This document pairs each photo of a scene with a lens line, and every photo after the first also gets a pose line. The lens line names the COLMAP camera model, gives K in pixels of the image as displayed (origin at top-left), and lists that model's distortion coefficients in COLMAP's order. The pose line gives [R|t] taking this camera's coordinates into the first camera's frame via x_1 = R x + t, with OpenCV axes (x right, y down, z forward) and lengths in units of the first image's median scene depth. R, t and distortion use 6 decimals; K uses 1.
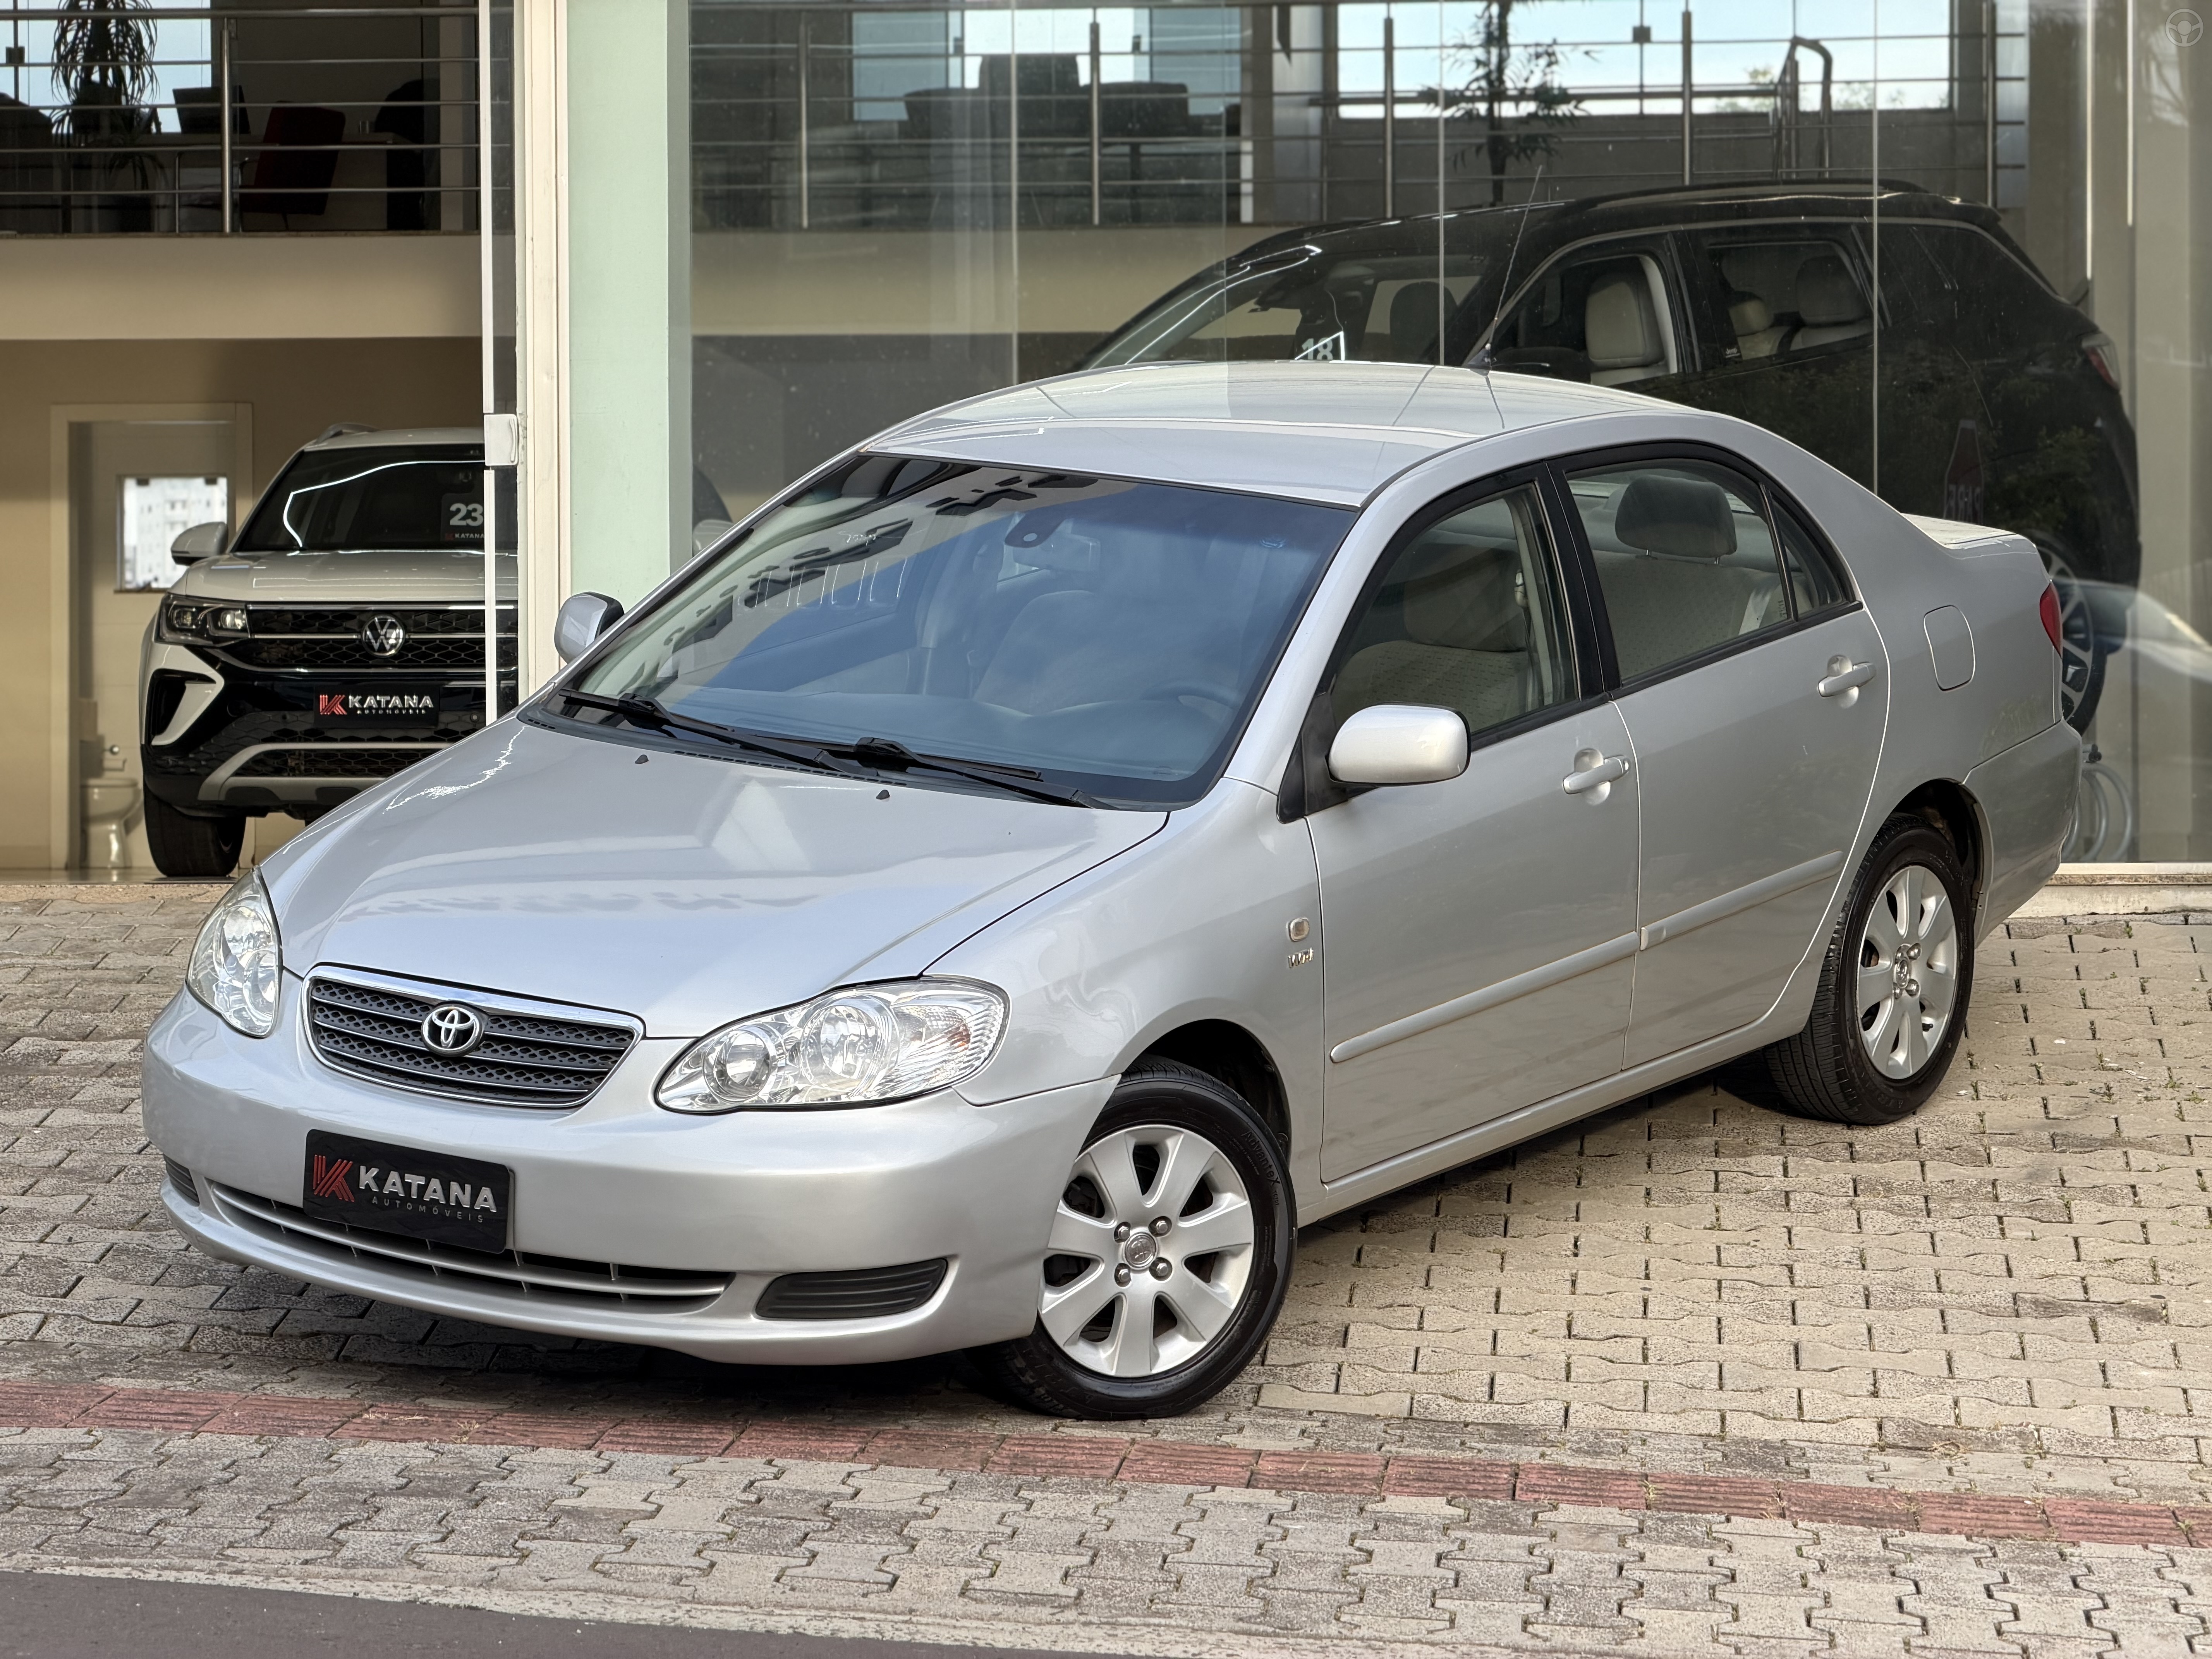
lens RADIAL K [[6822.7, 0, 1106.0], [0, 6822.7, 829.5], [0, 0, 1]] dist [0.819781, -16.731521]
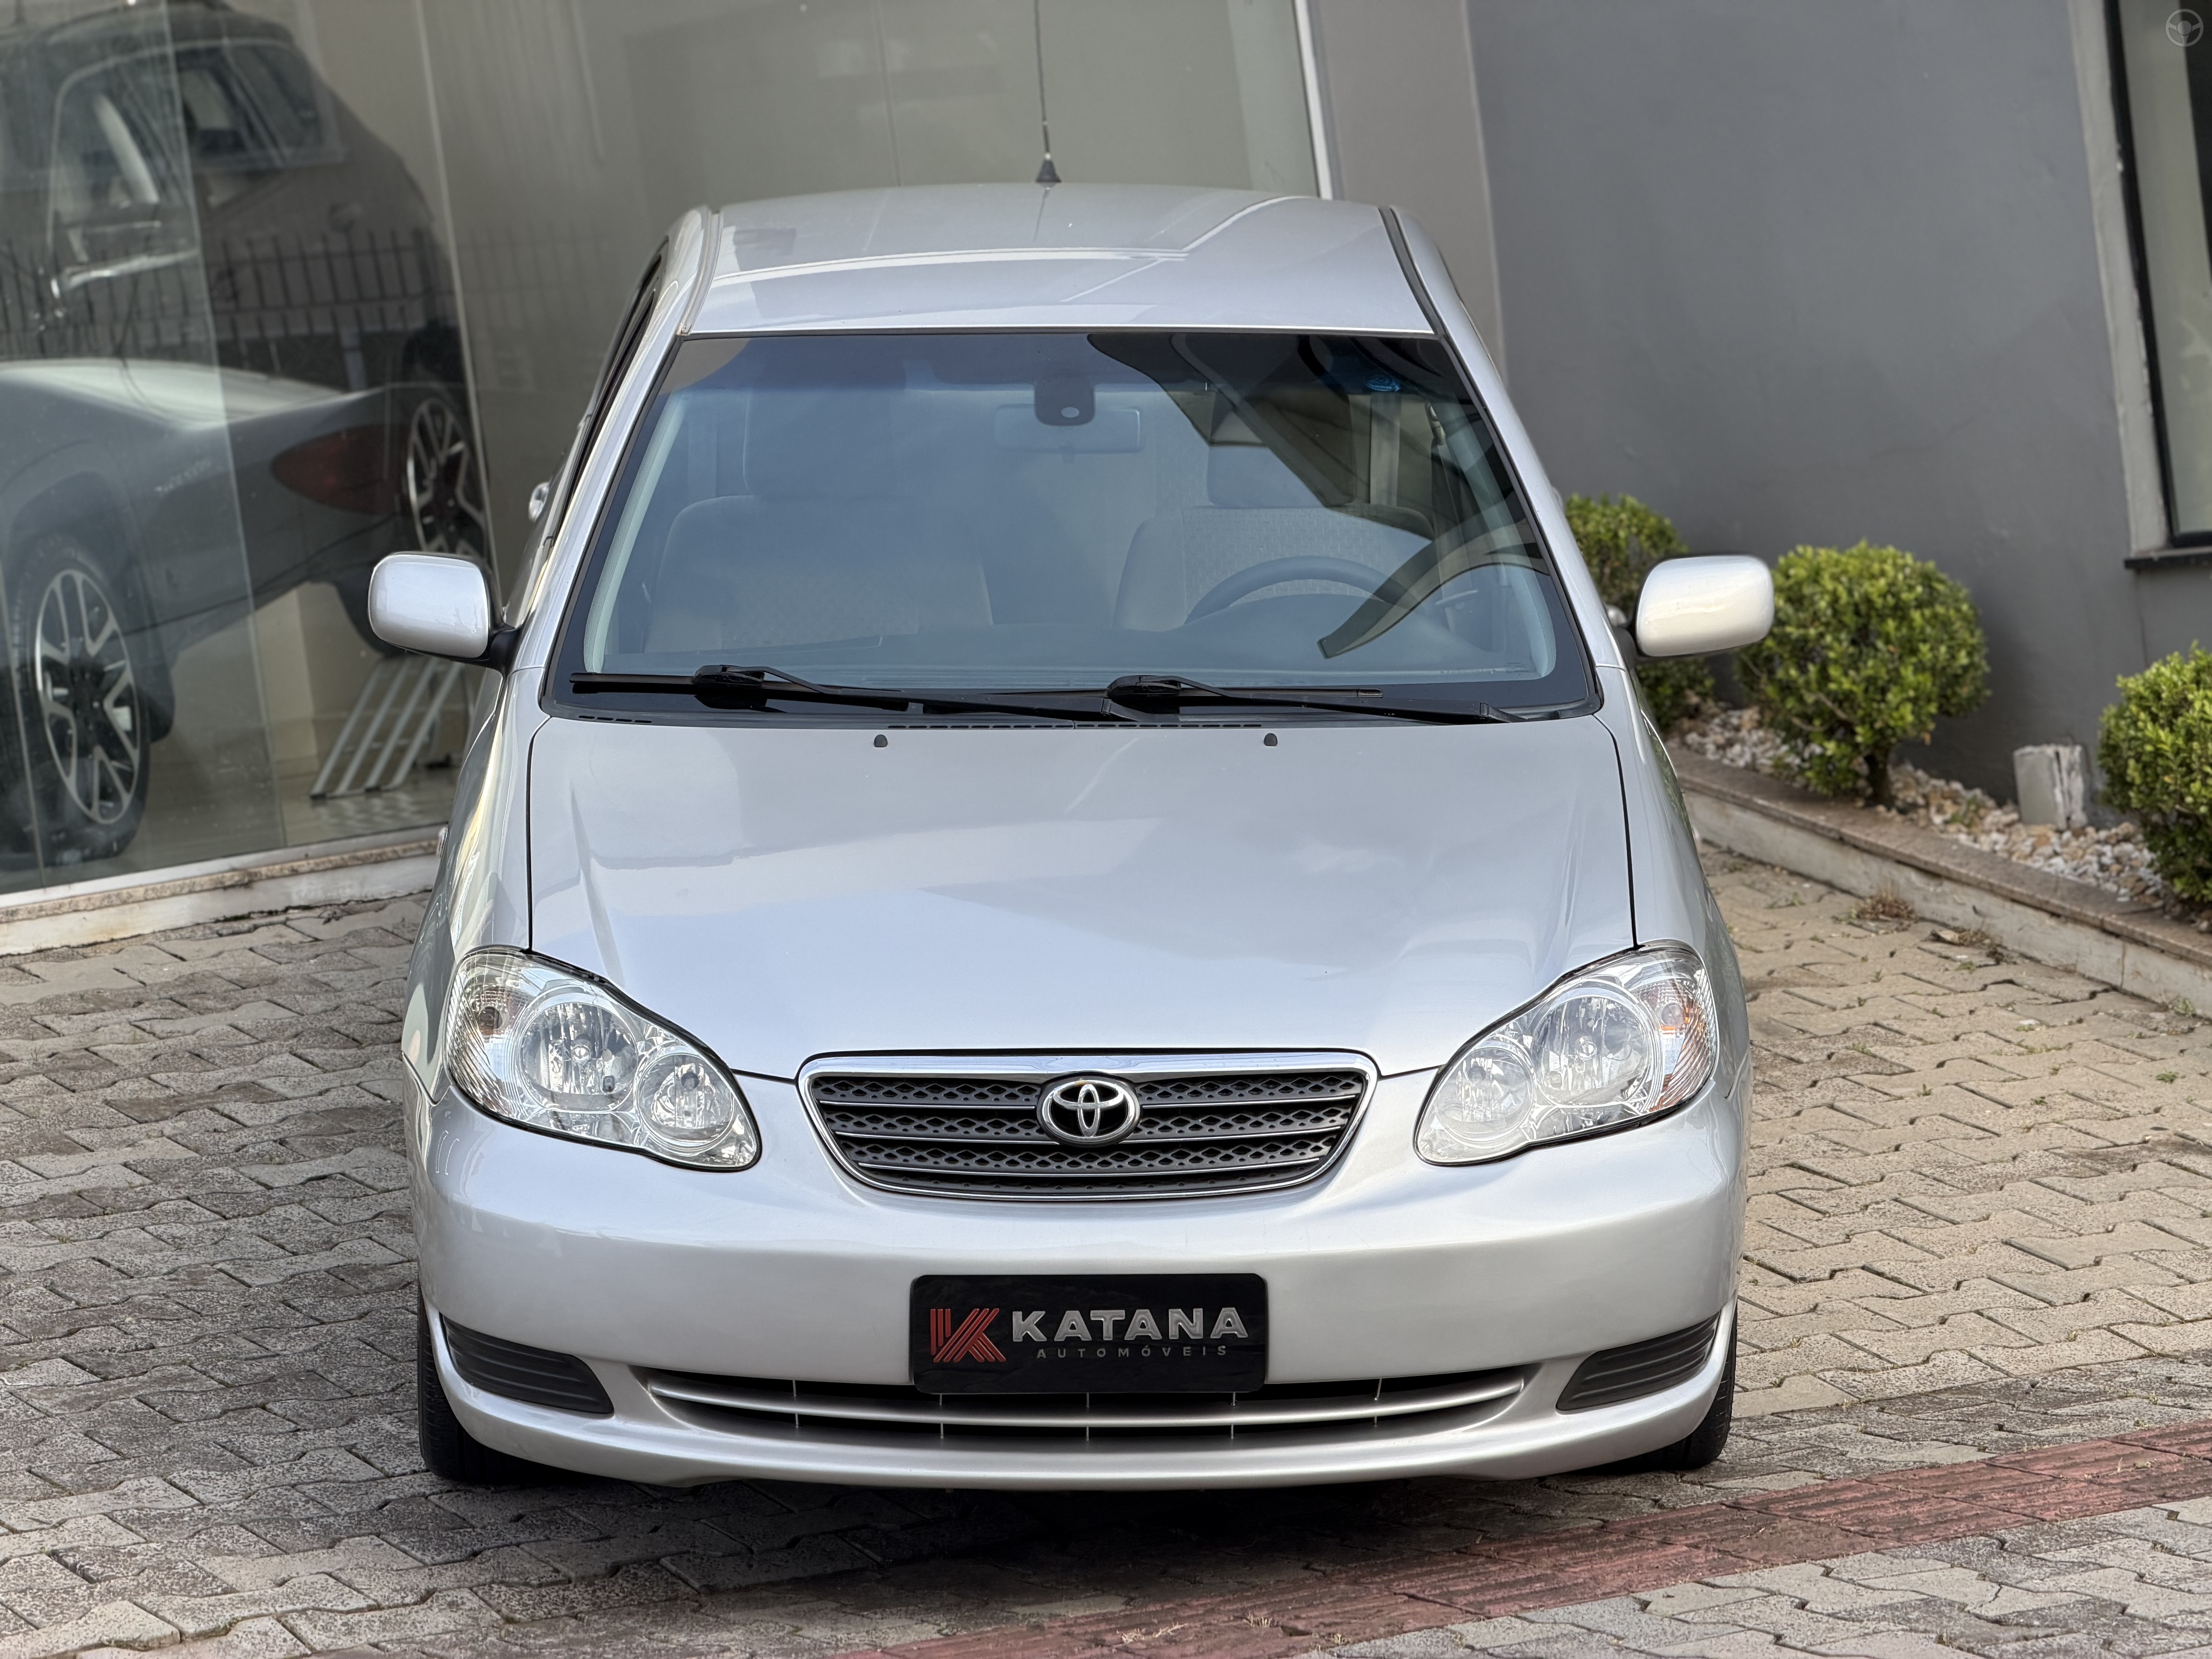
lens RADIAL K [[6822.7, 0, 1106.0], [0, 6822.7, 829.5], [0, 0, 1]] dist [0.819781, -16.731521]
pose [[0.808003, -0.133121, 0.573943, -0.518650], [0.122761, 0.990799, 0.056982, -0.043549], [-0.576248, 0.024416, 0.816910, 0.391187]]
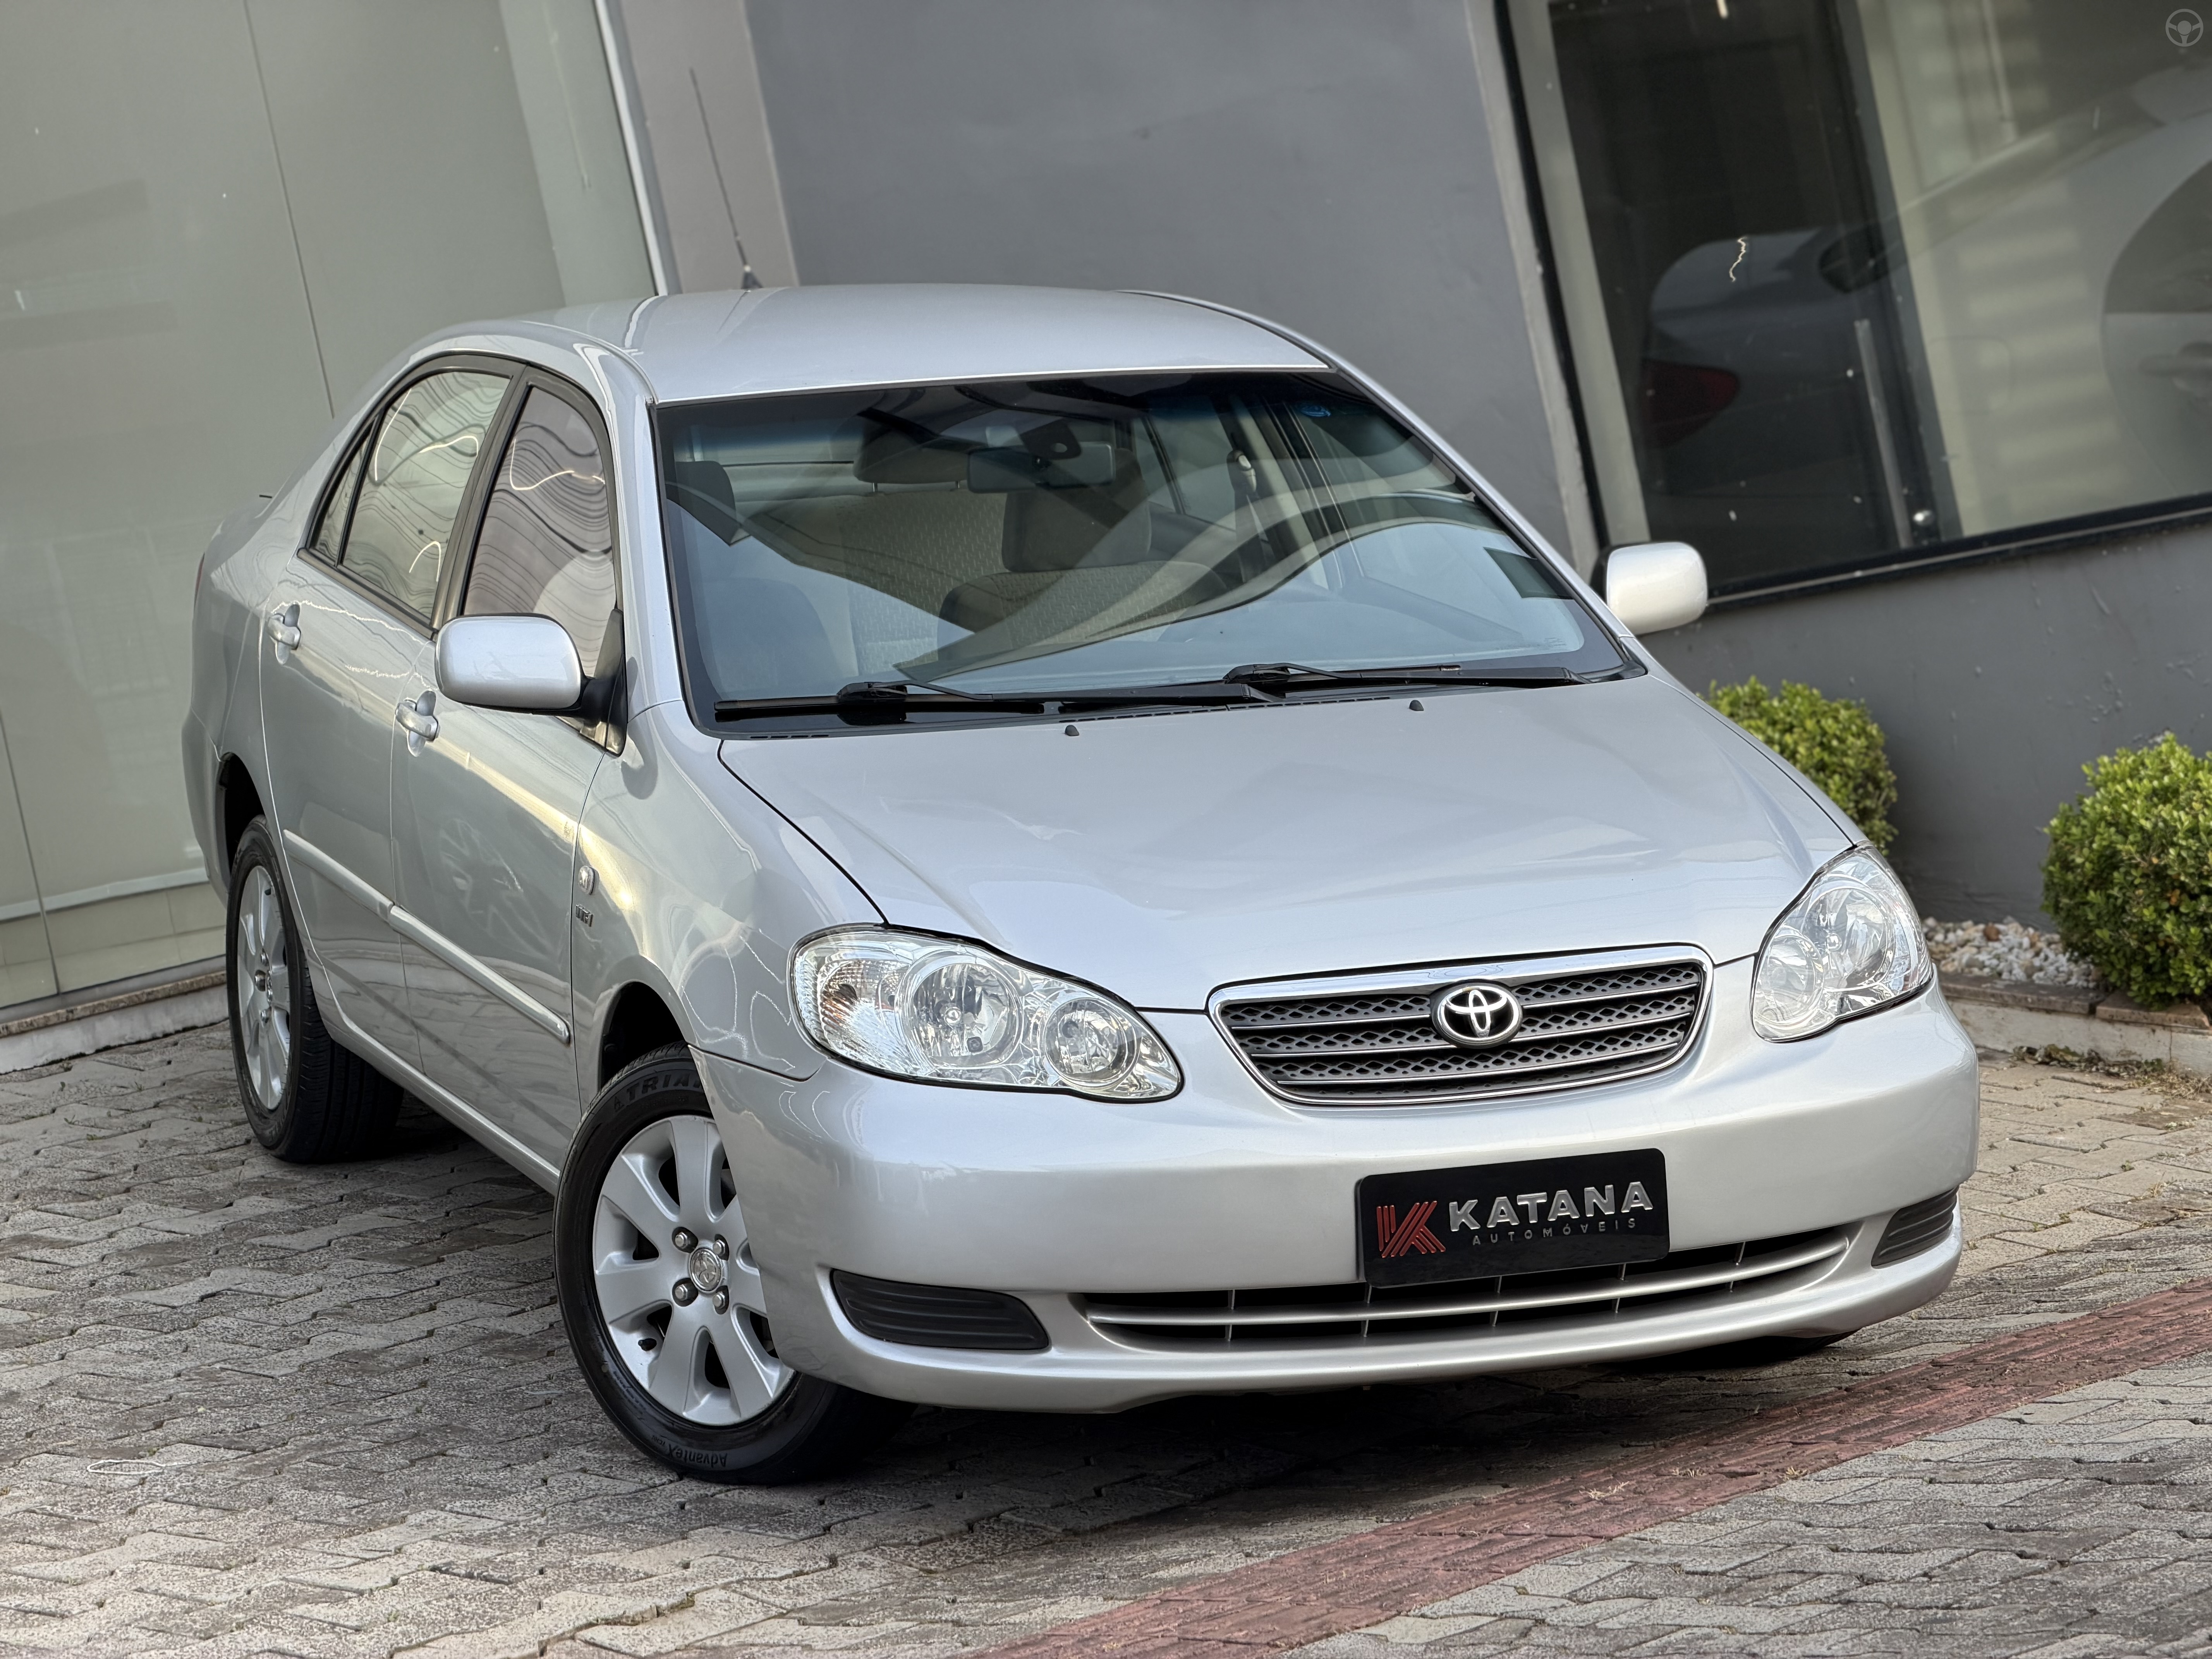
lens RADIAL K [[6822.7, 0, 1106.0], [0, 6822.7, 829.5], [0, 0, 1]] dist [0.819781, -16.731521]
pose [[0.581077, -0.145120, 0.800806, -0.755936], [0.191305, 0.980759, 0.038917, -0.031228], [-0.791045, 0.130584, 0.597659, 0.558221]]
